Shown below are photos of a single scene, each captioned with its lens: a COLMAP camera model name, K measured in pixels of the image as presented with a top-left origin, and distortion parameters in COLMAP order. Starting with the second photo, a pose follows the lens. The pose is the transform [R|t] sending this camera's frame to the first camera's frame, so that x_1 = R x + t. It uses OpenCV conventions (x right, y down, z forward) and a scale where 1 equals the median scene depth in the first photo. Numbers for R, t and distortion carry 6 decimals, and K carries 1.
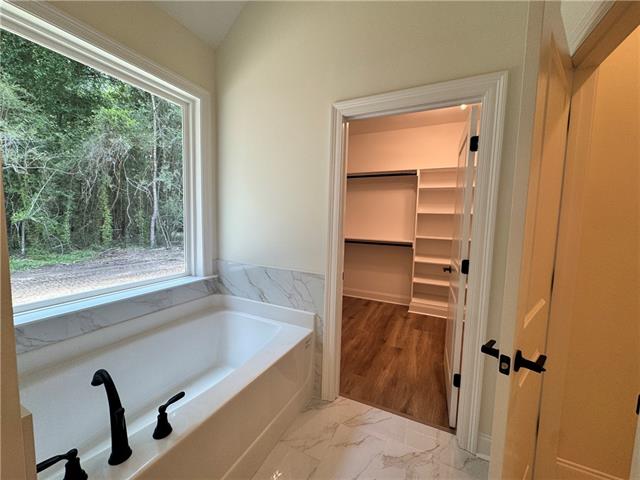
lens RADIAL K [[254.7, 0, 321.0], [0, 254.7, 239.6], [0, 0, 1]] dist [-0.001974, 0.001439]
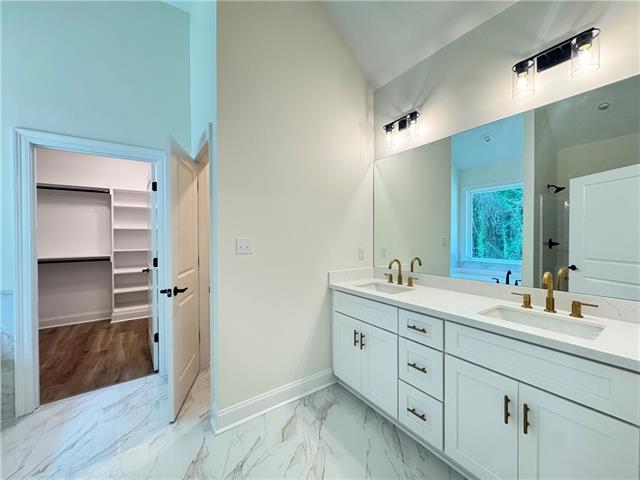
lens RADIAL K [[254.7, 0, 318.0], [0, 254.7, 236.9], [0, 0, 1]] dist [-0.001974, 0.001439]
pose [[0.499450, -0.035217, 0.865627, -0.190694], [0.093632, 0.995515, -0.013523, 0.042661], [-0.861268, 0.087805, 0.500507, -0.438738]]
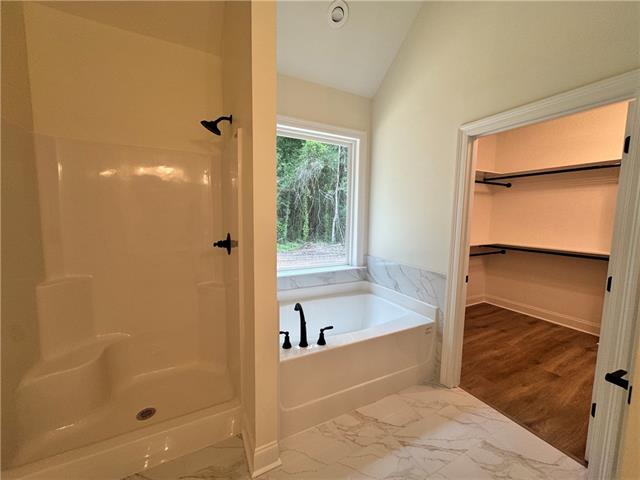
lens RADIAL K [[254.7, 0, 321.9], [0, 254.7, 237.2], [0, 0, 1]] dist [-0.001974, 0.001439]
pose [[0.803493, 0.039356, -0.594012, 0.181108], [-0.045836, 0.998940, 0.004184, -0.009516], [0.593548, 0.023866, 0.804445, -0.204450]]
